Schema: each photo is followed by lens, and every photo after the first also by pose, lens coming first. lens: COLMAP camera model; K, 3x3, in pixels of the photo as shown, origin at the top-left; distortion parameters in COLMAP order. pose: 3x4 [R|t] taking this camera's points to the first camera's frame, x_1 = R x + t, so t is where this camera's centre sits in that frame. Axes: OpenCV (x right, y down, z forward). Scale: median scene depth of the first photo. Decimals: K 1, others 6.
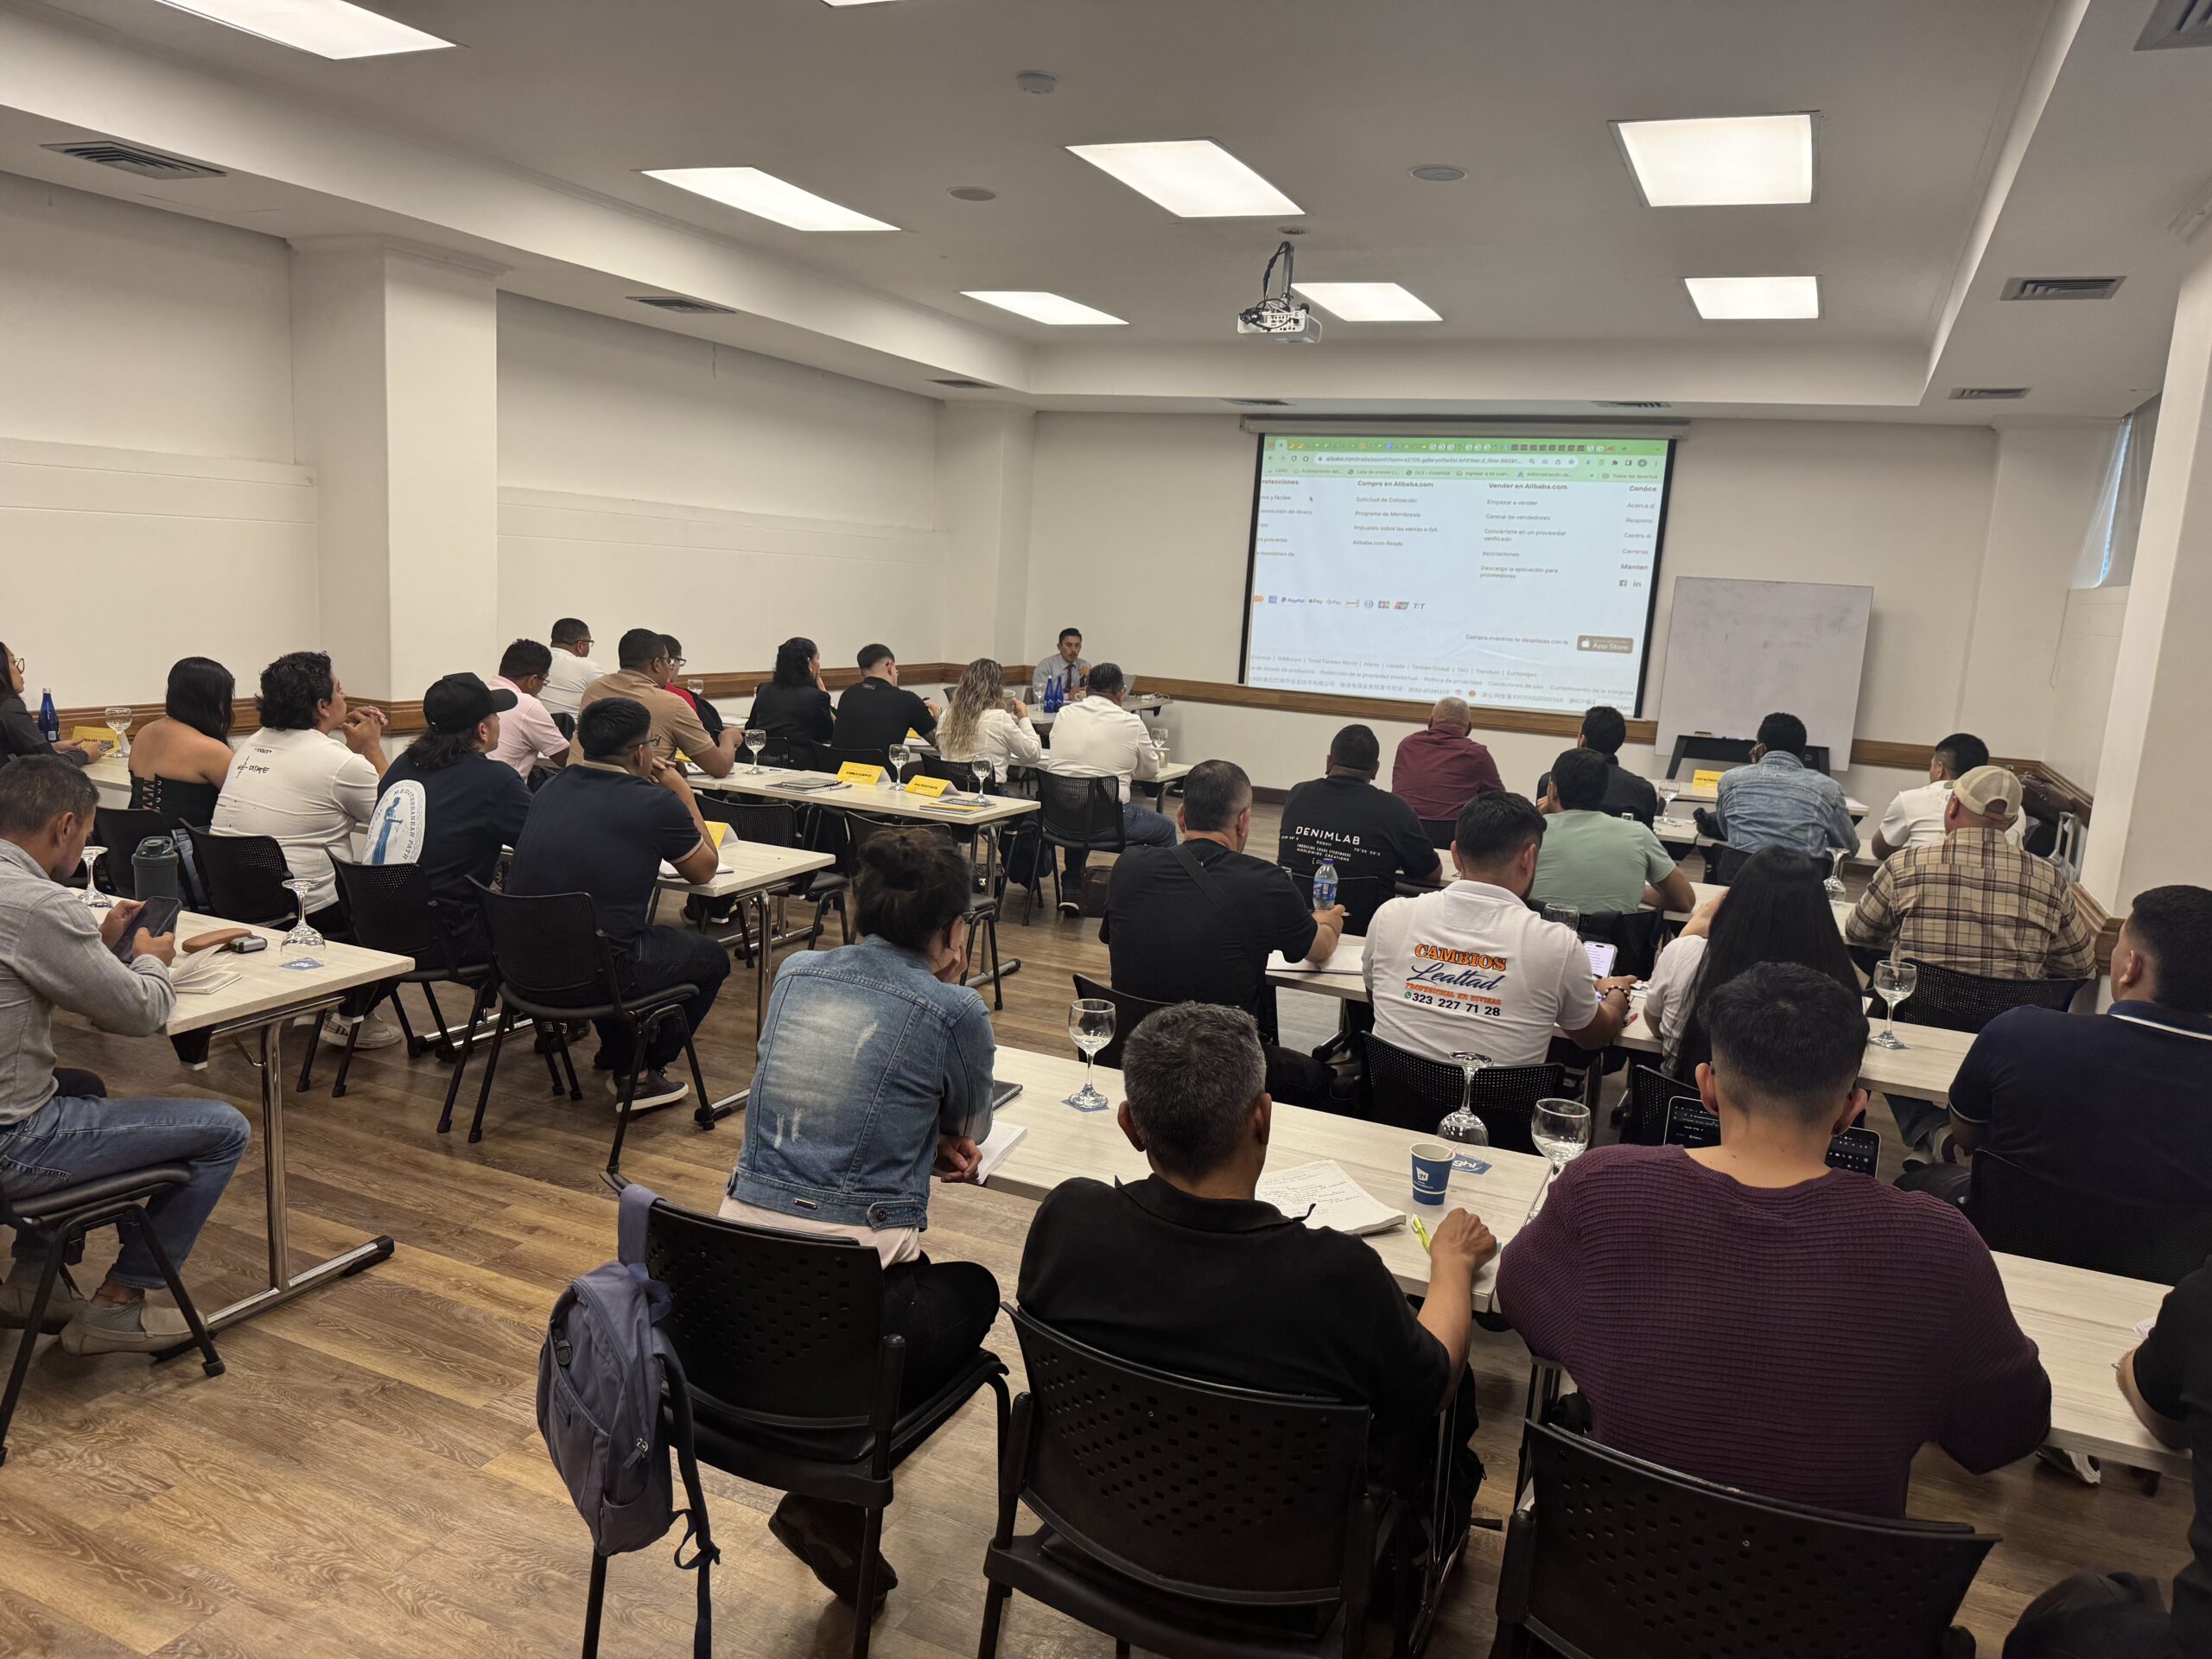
lens RADIAL K [[1581.9, 0, 1106.0], [0, 1581.9, 829.5], [0, 0, 1]] dist [0.042707, -0.054868]
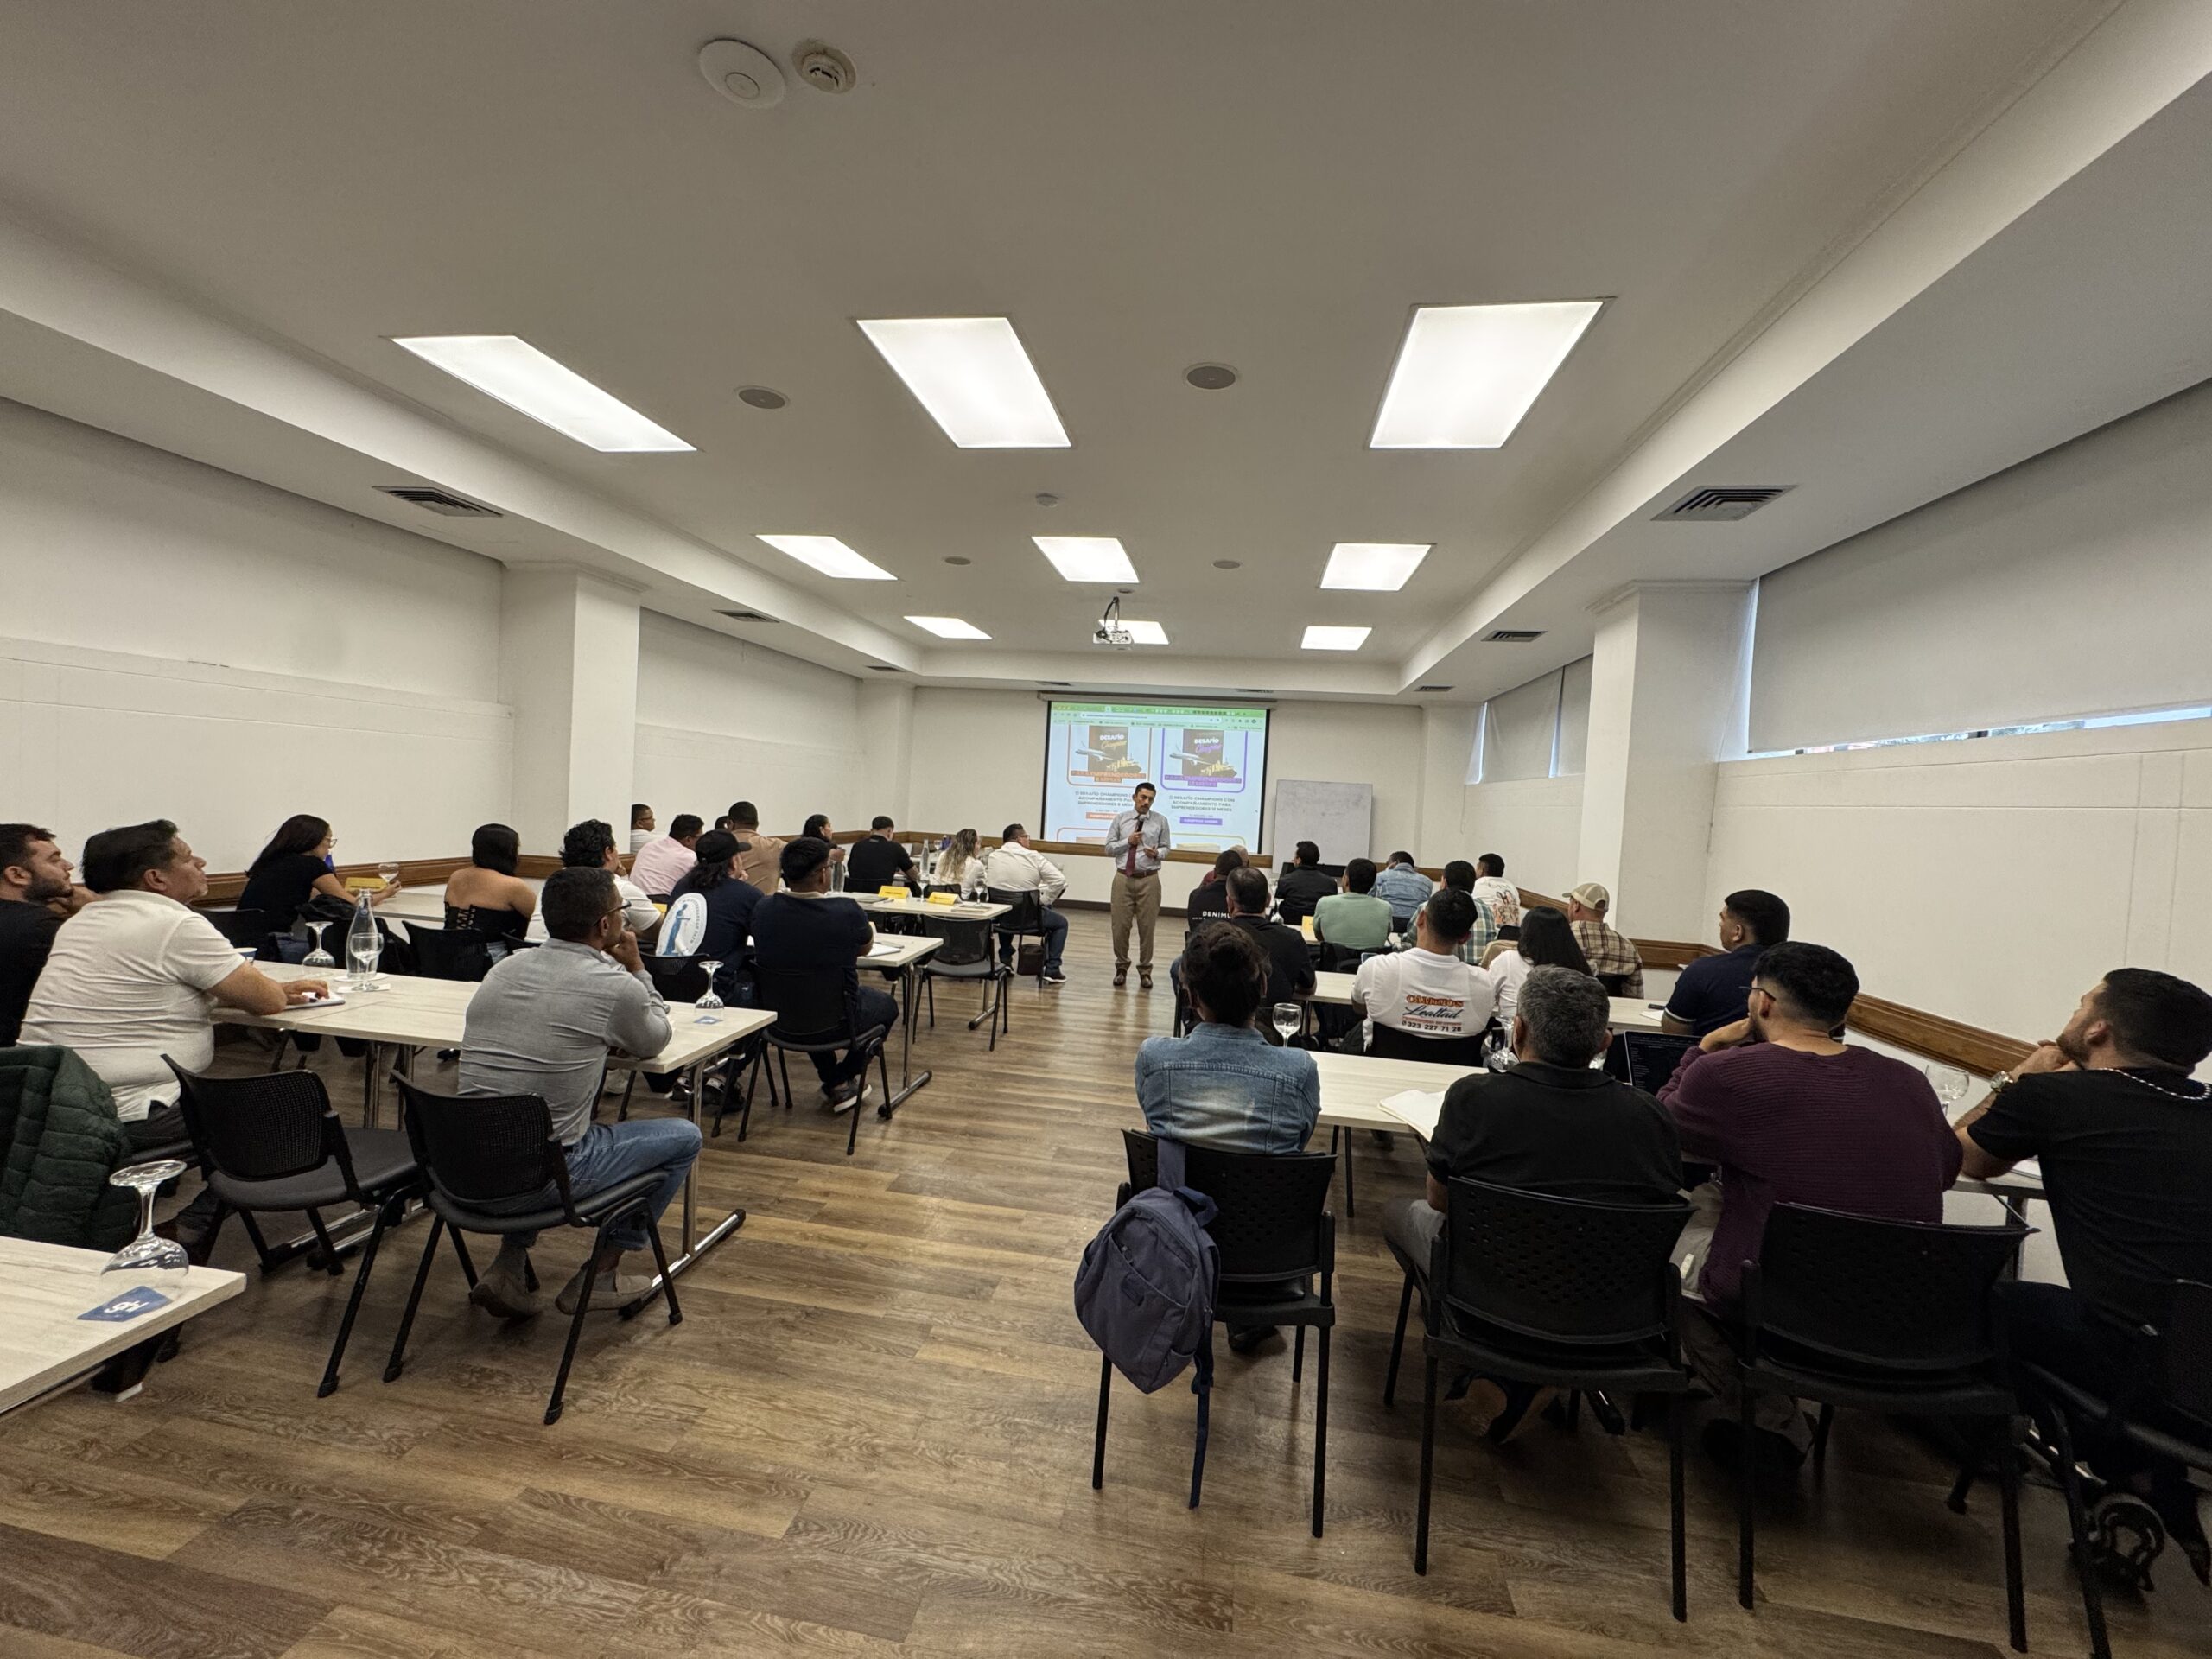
lens RADIAL K [[897.2, 0, 1091.2], [0, 897.2, 820.9], [0, 0, 1]] dist [0.020689, 0.000149]
pose [[0.968399, -0.011095, 0.249158, -0.205799], [0.040433, 0.992778, -0.112943, 0.004256], [-0.246106, 0.119448, 0.961854, 0.045233]]
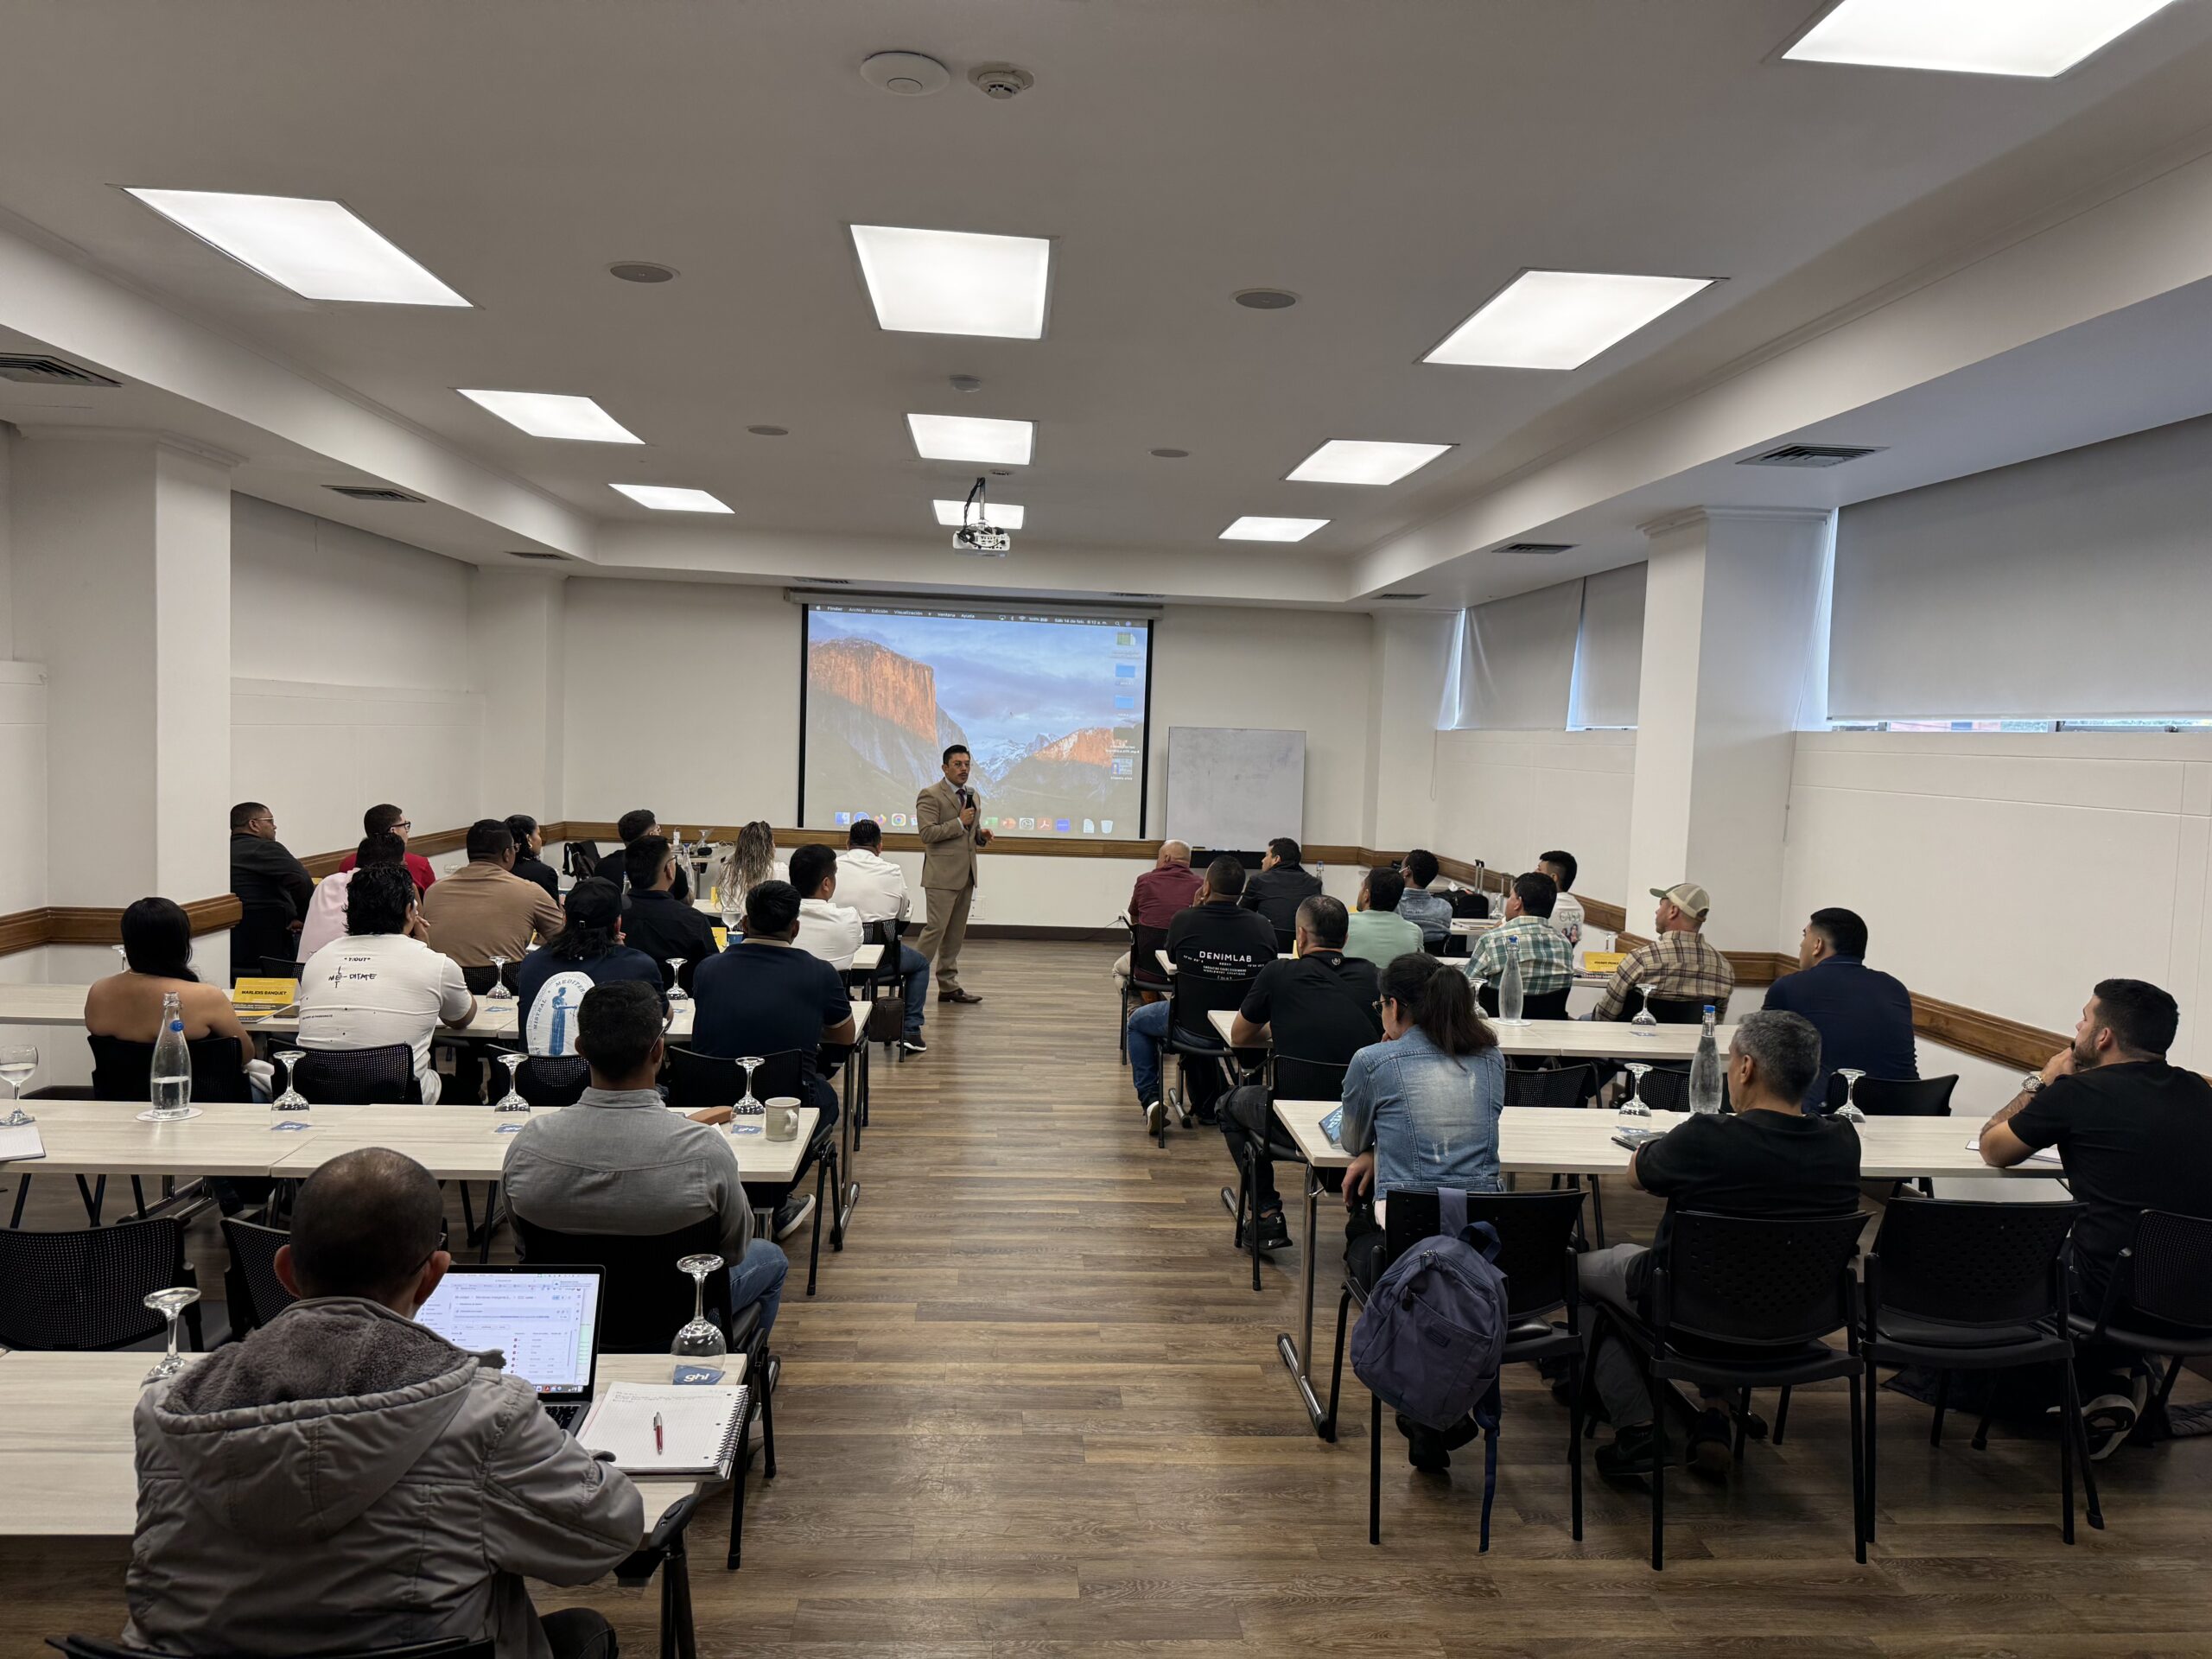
lens RADIAL K [[1545.6, 0, 1108.0], [0, 1545.6, 869.2], [0, 0, 1]] dist [0.042209, -0.047564]
pose [[0.880279, -0.069452, 0.469346, -0.450987], [0.090773, 0.995608, -0.022921, -0.035181], [-0.465693, 0.062781, 0.882717, -0.102318]]
